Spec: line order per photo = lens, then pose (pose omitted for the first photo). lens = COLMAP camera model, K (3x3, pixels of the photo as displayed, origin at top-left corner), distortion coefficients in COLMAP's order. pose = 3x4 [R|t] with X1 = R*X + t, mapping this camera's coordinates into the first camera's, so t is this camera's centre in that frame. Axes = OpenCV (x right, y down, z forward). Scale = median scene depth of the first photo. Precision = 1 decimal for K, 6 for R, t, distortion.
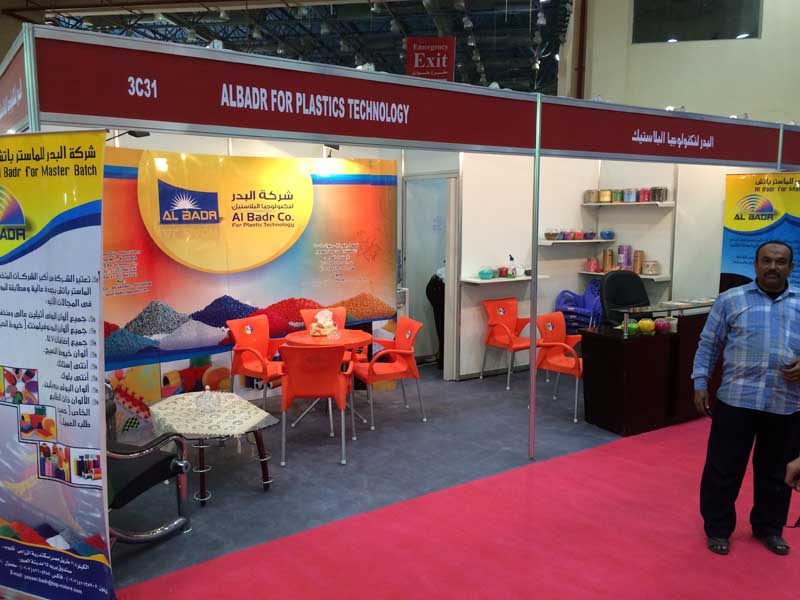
lens RADIAL K [[679.7, 0, 402.0], [0, 679.7, 295.7], [0, 0, 1]] dist [0.086617, -0.101277]
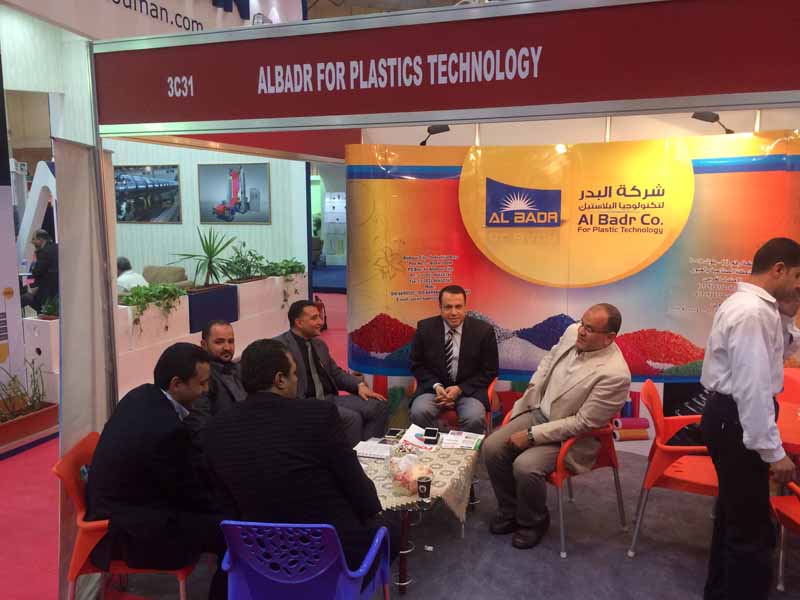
lens RADIAL K [[679.7, 0, 402.0], [0, 679.7, 295.7], [0, 0, 1]] dist [0.086617, -0.101277]
pose [[0.590295, 0.106971, -0.800068, 0.297581], [-0.096601, 0.993418, 0.061550, -0.057366], [0.801386, 0.040955, 0.596744, 0.366944]]
